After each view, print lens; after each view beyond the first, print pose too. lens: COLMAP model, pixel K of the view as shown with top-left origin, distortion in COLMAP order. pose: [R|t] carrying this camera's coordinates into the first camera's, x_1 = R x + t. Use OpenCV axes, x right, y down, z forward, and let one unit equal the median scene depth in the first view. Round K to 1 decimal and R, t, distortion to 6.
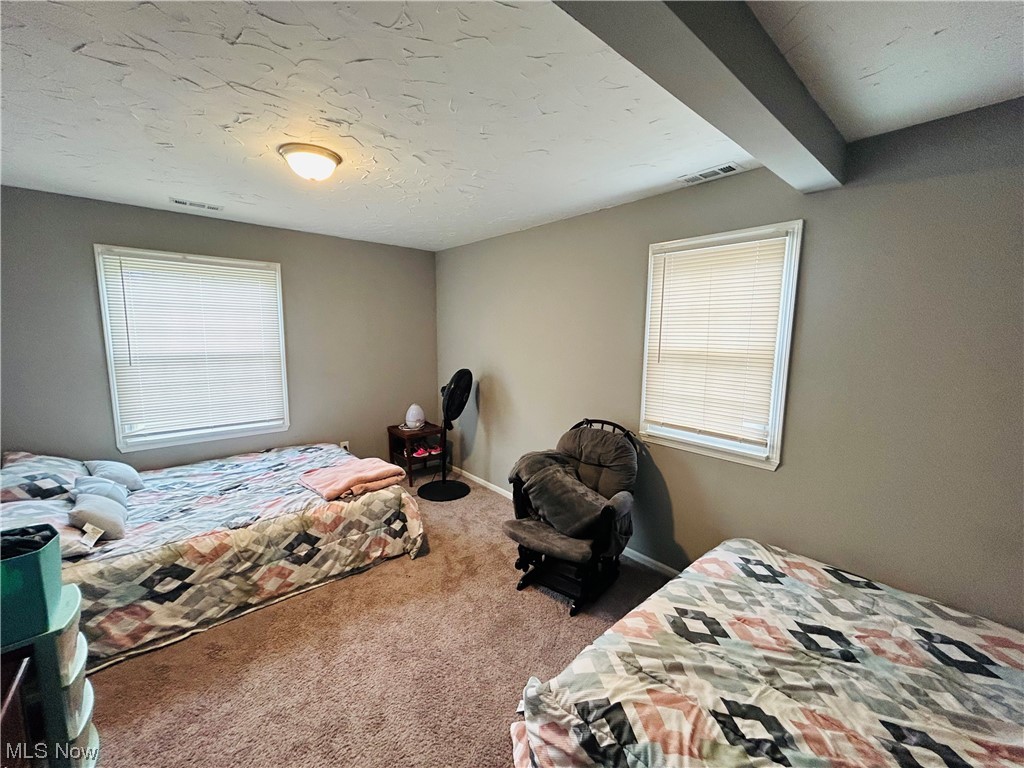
lens RADIAL K [[410.7, 0, 515.6], [0, 410.7, 383.8], [0, 0, 1]] dist [0.003268, -0.001038]
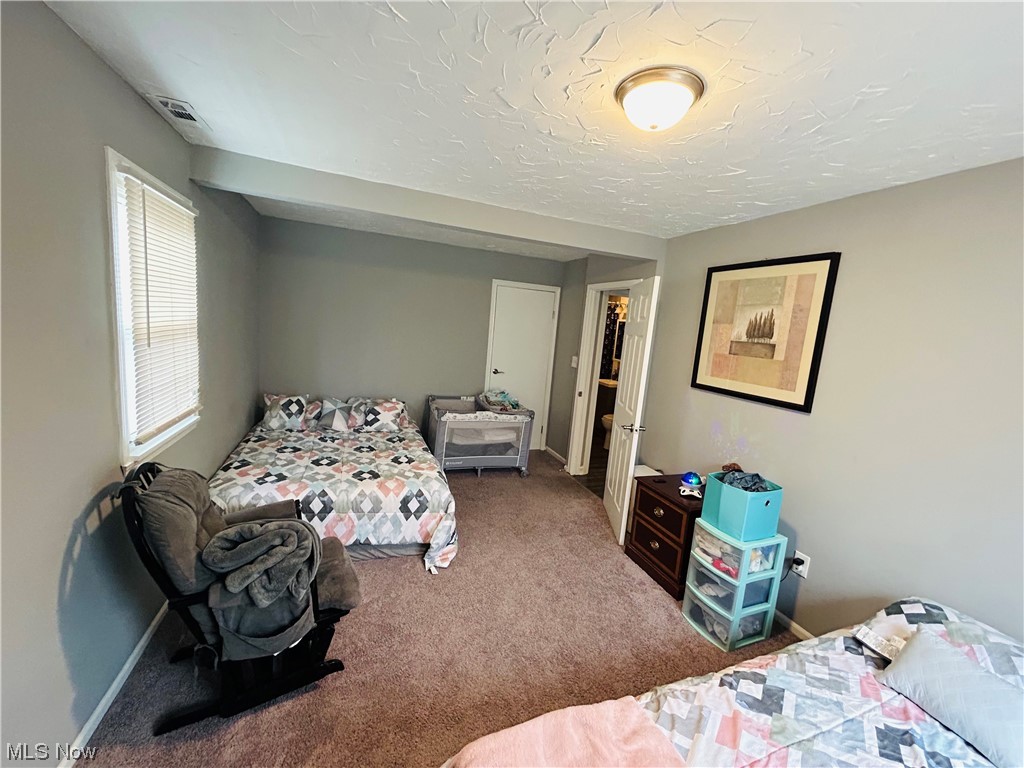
lens RADIAL K [[410.7, 0, 515.6], [0, 410.7, 383.8], [0, 0, 1]] dist [0.003268, -0.001038]
pose [[-0.936509, -0.143336, 0.320008, -0.694622], [-0.057564, 0.963099, 0.262921, -0.326261], [-0.345885, 0.227807, -0.910202, 2.226953]]
